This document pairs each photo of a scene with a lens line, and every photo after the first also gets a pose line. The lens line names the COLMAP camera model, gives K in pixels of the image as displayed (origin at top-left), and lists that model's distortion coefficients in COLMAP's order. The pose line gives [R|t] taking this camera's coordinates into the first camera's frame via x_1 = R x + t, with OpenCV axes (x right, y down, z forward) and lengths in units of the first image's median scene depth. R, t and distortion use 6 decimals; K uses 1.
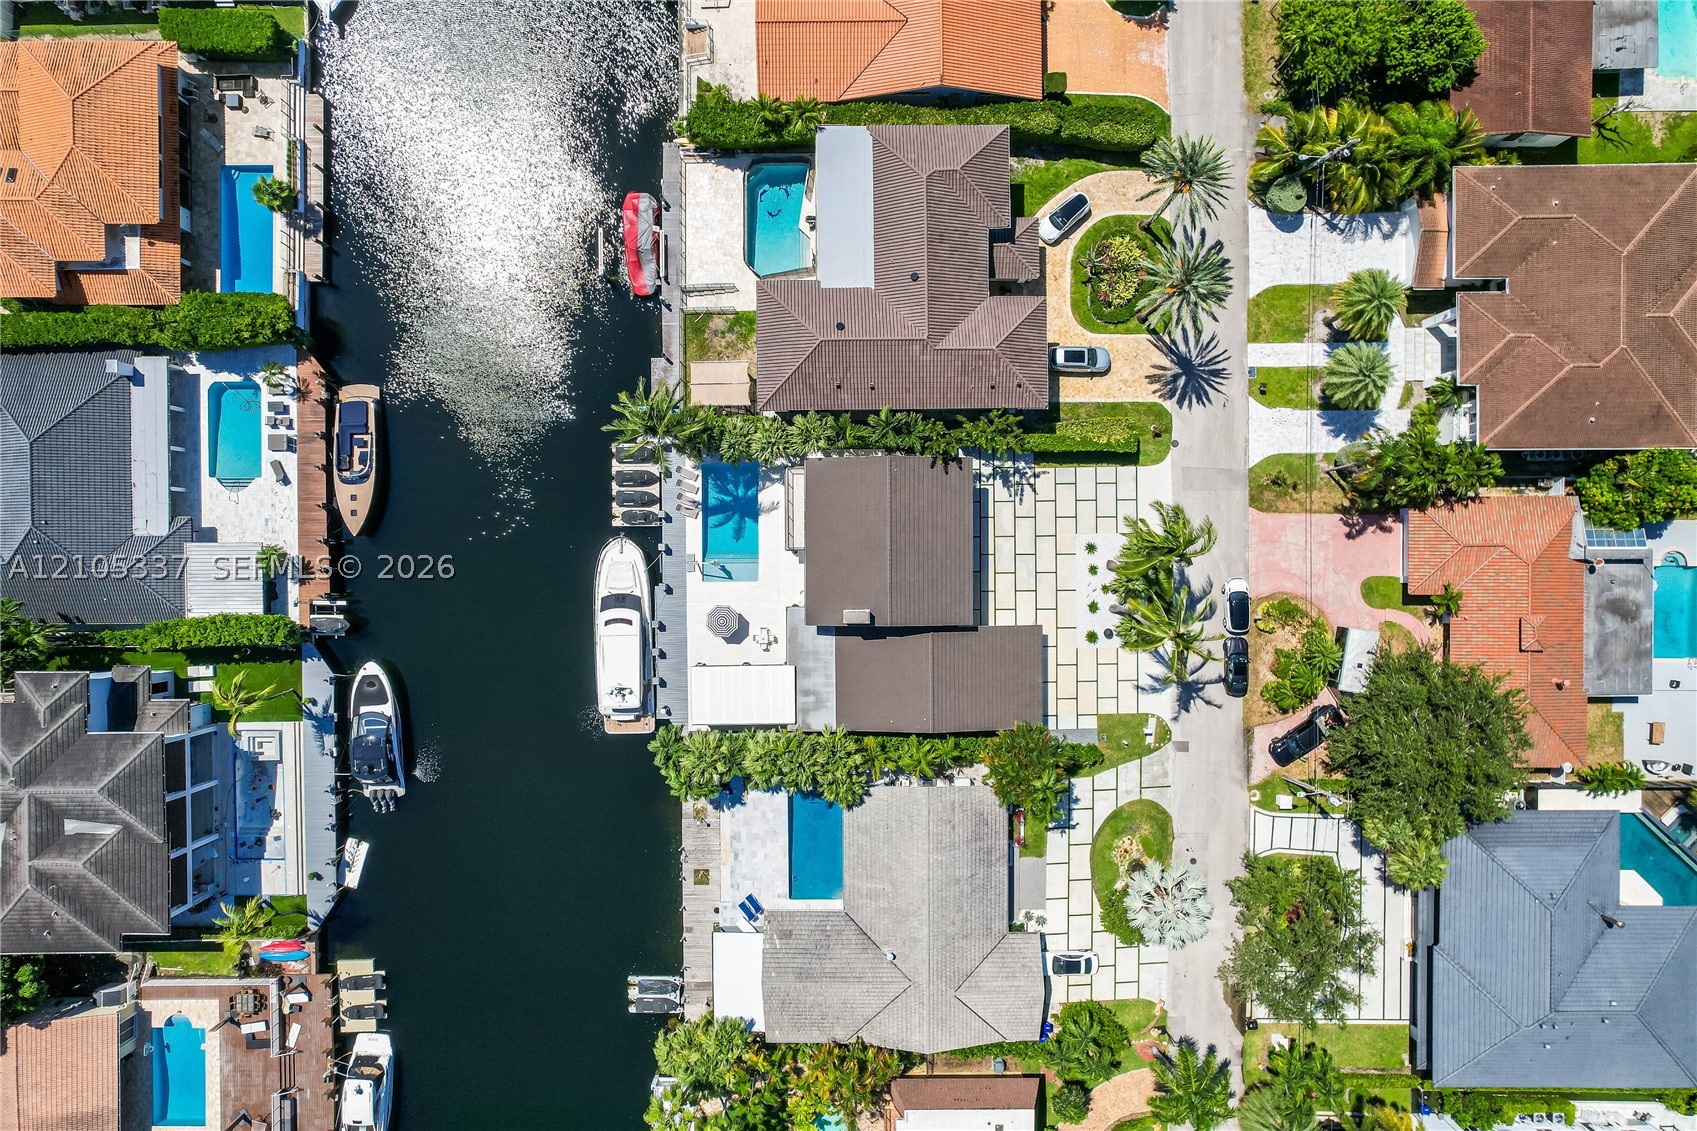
lens RADIAL K [[1079.5, 0, 839.6], [0, 1079.5, 572.4], [0, 0, 1]] dist [-0.078299, 0.069568]
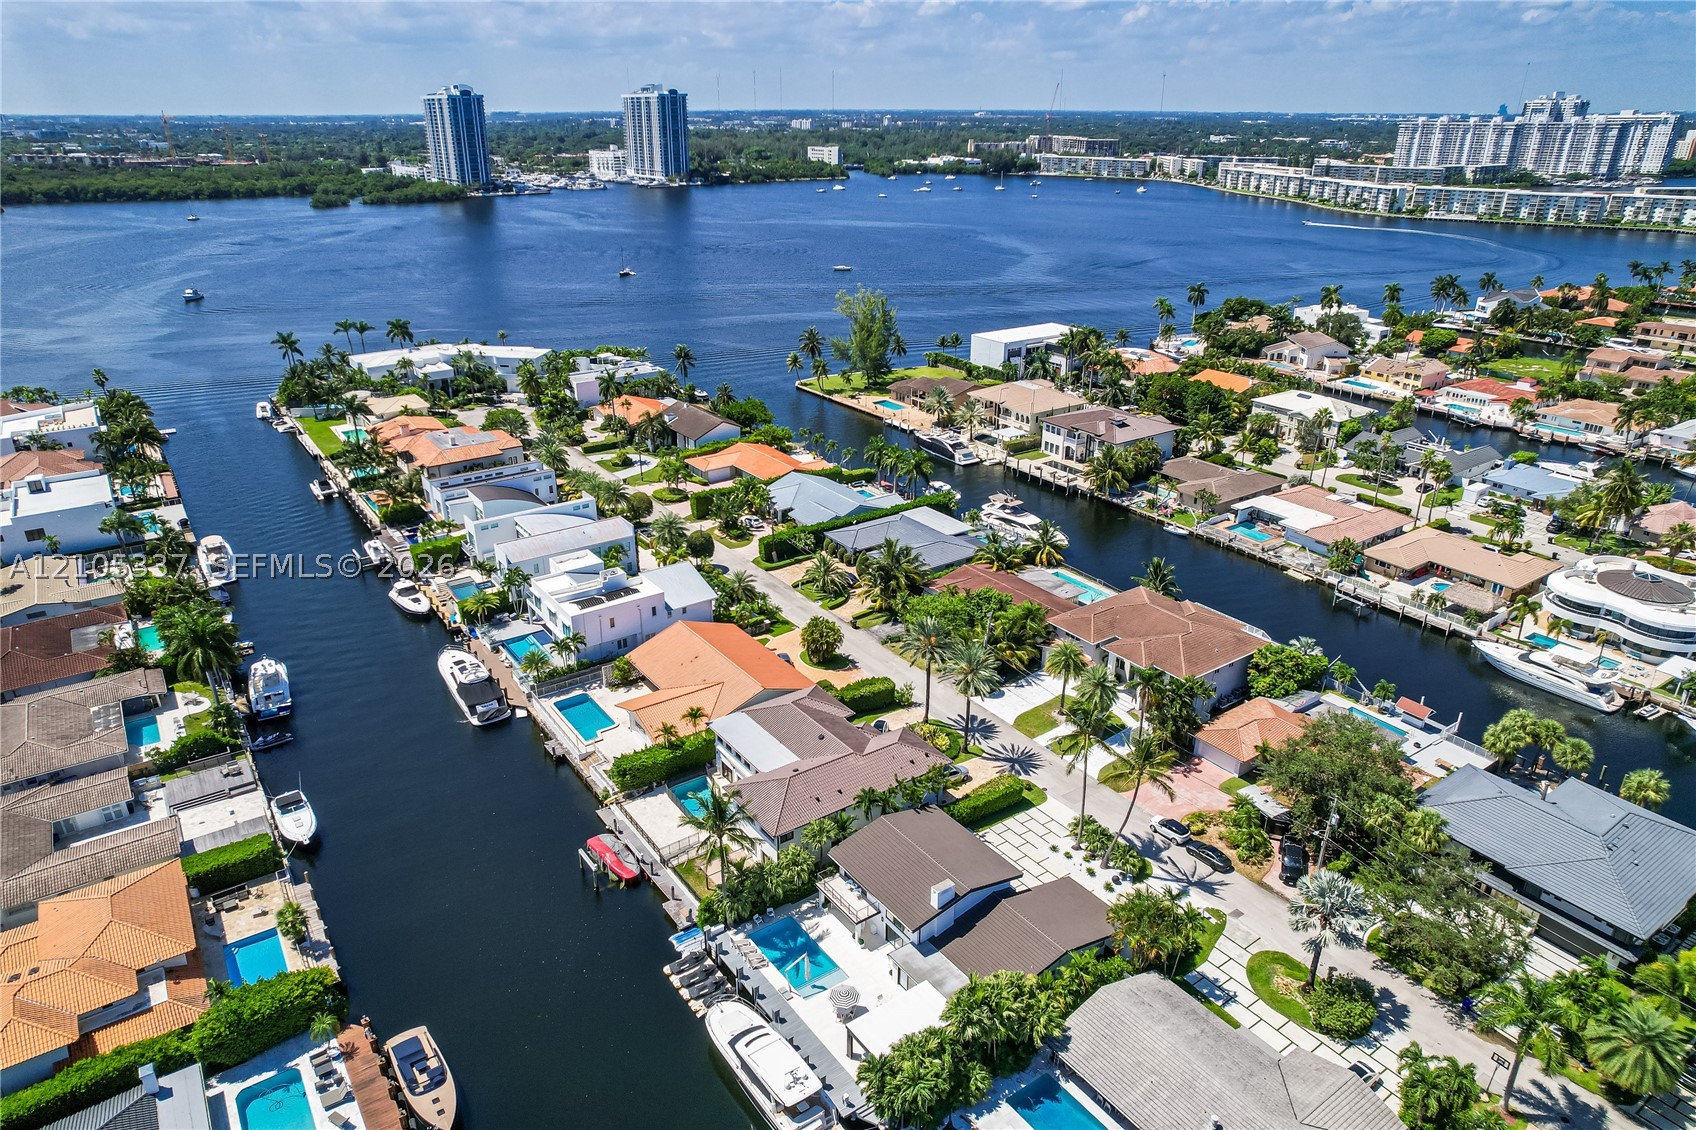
lens RADIAL K [[1078.8, 0, 839.1], [0, 1078.8, 571.9], [0, 0, 1]] dist [-0.078299, 0.069568]
pose [[0.824264, -0.219329, 0.522000, -0.549721], [0.566189, 0.312234, -0.762850, 0.684745], [0.004329, 0.924340, 0.381545, 0.234893]]
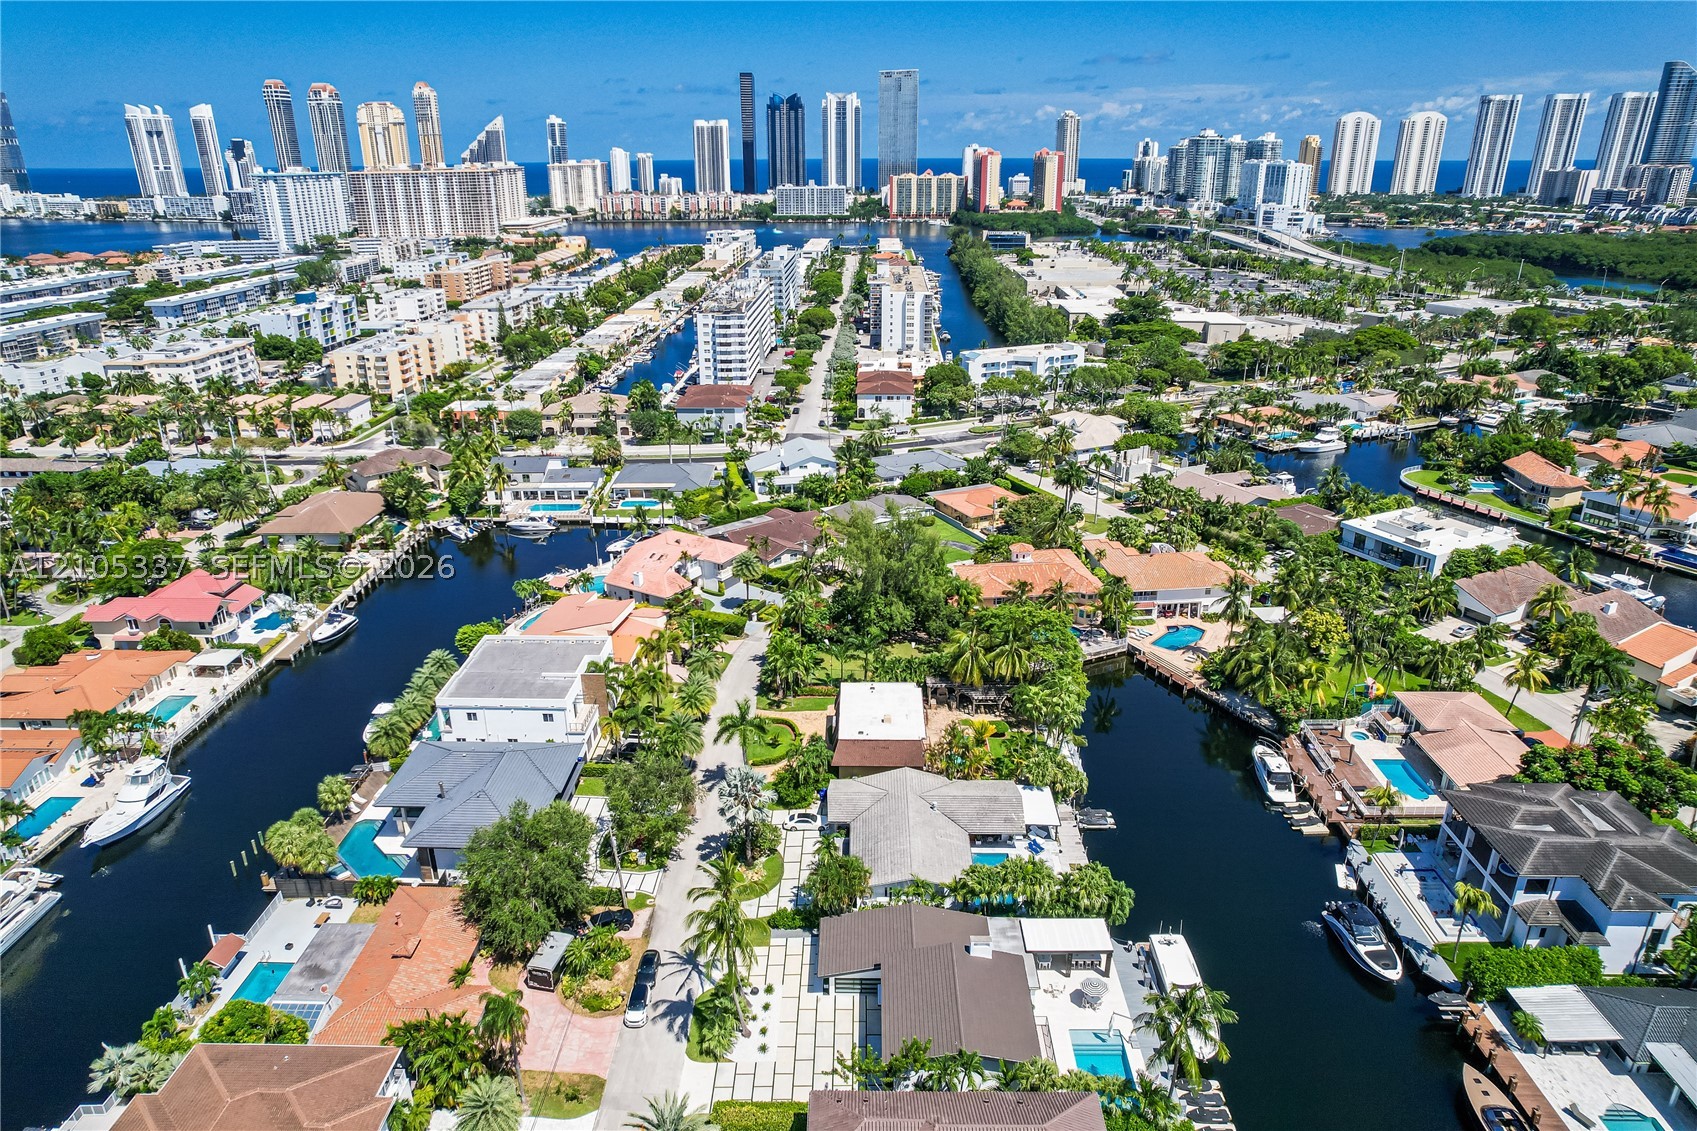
lens RADIAL K [[1079.5, 0, 839.6], [0, 1079.5, 572.4], [0, 0, 1]] dist [-0.078299, 0.069568]
pose [[-0.999430, 0.003113, 0.033608, 0.120895], [0.029910, -0.379708, 0.924623, -0.833268], [0.015639, 0.925101, 0.379398, 0.155445]]
